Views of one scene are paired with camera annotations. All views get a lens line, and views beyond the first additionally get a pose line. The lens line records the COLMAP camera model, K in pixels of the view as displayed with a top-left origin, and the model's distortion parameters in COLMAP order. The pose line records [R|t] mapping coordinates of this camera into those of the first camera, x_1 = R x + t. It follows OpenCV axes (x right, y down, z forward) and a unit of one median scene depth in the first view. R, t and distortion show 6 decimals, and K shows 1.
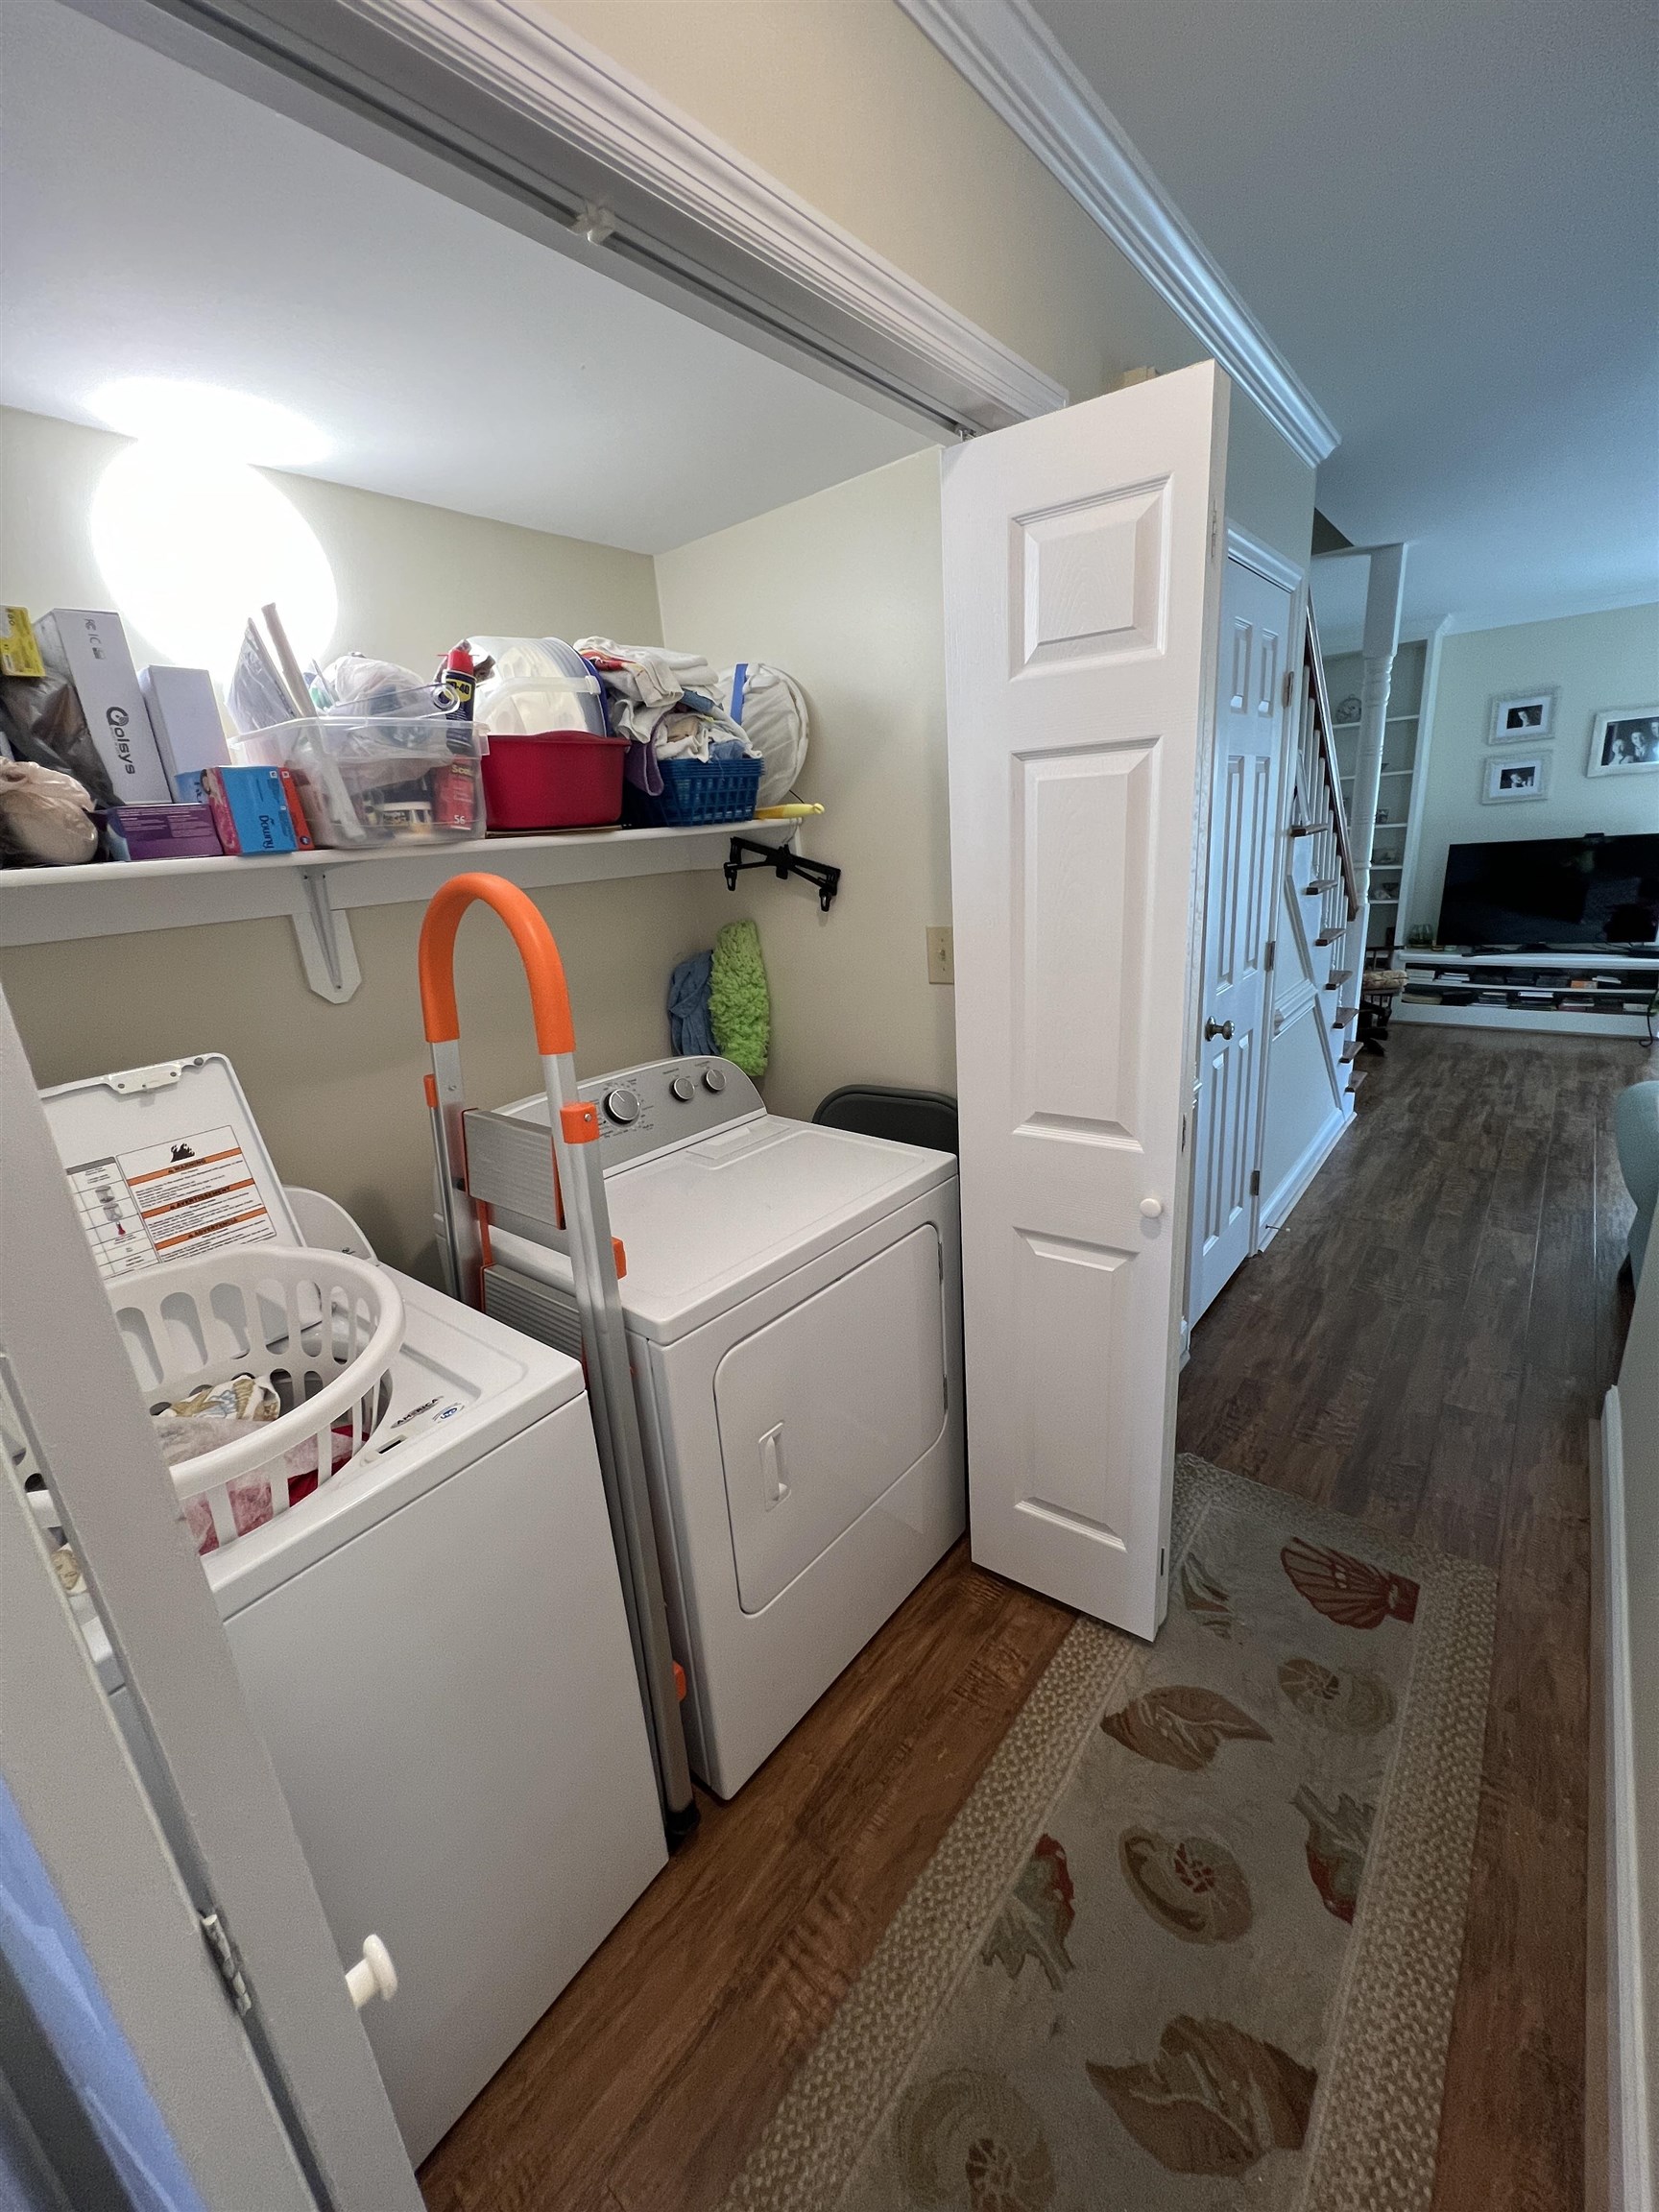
lens RADIAL K [[895.9, 0, 830.7], [0, 895.9, 1091.7], [0, 0, 1]] dist [-0.001400, -0.000592]
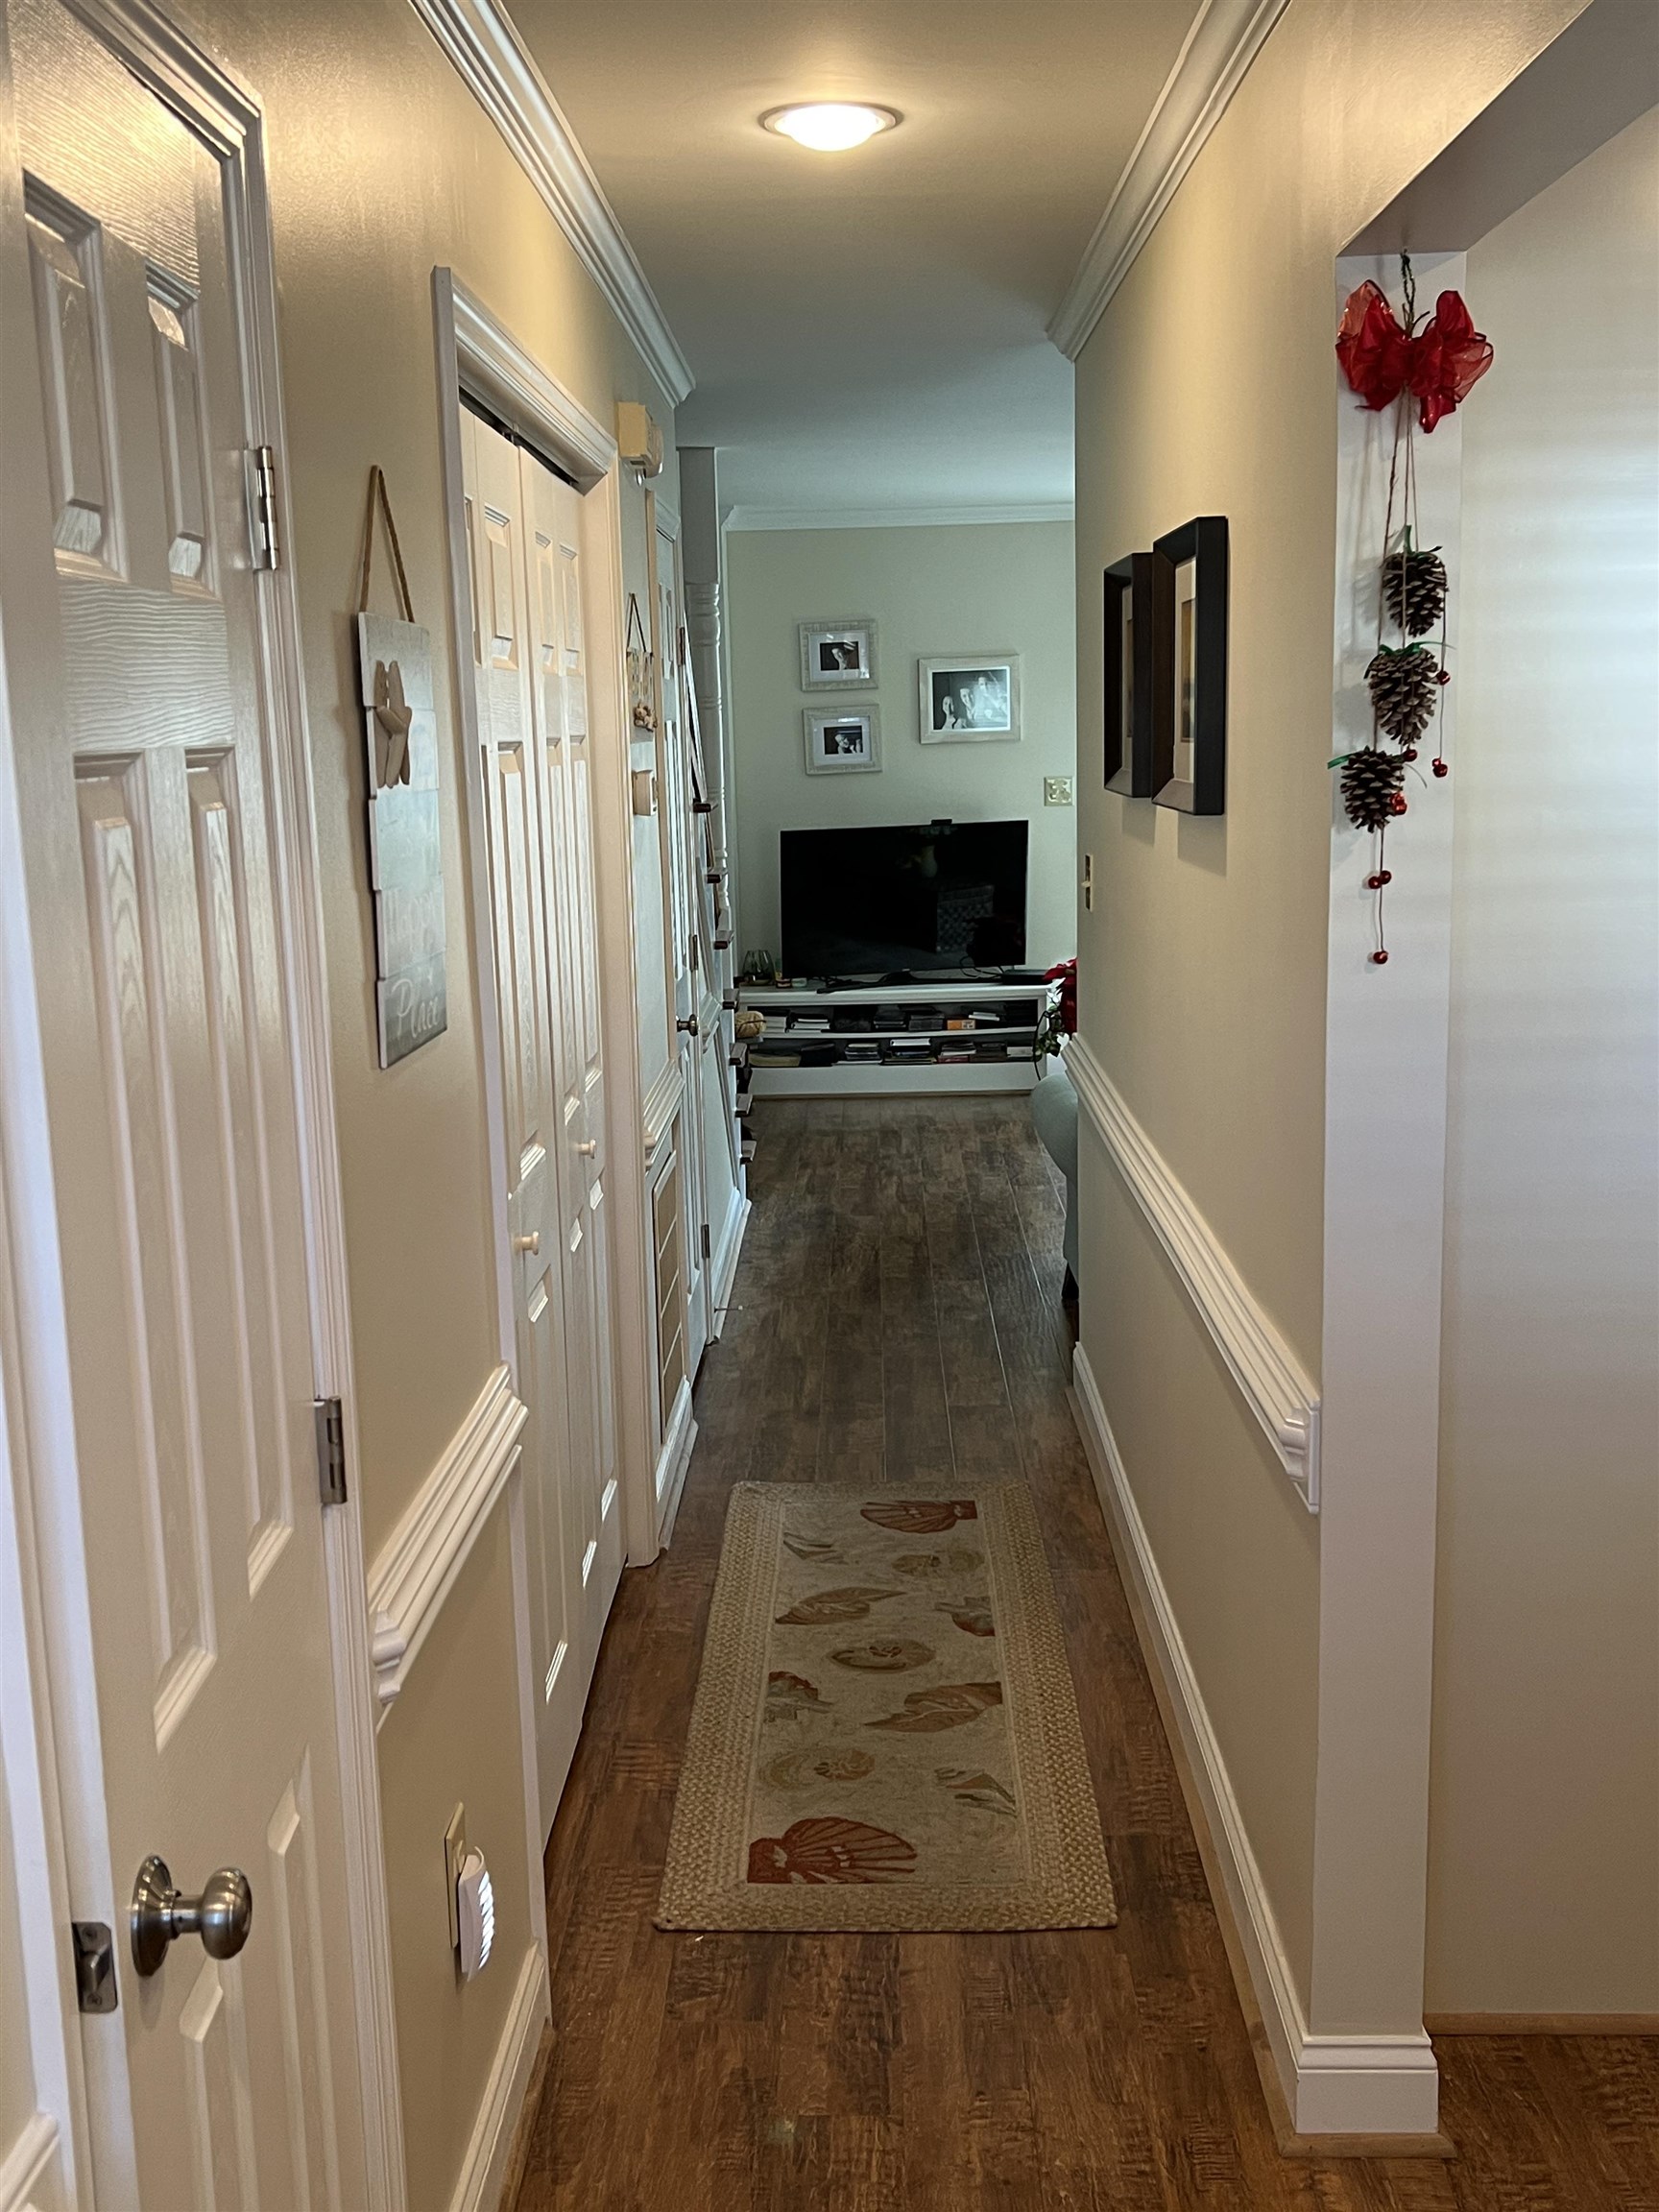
lens RADIAL K [[2230.4, 0, 827.1], [0, 2230.4, 1110.9], [0, 0, 1]] dist [0.026381, 0.000000]
pose [[0.791218, -0.057763, 0.608800, -0.395787], [0.144746, 0.984930, -0.094667, 0.120316], [-0.594157, 0.163024, 0.787655, -0.392696]]
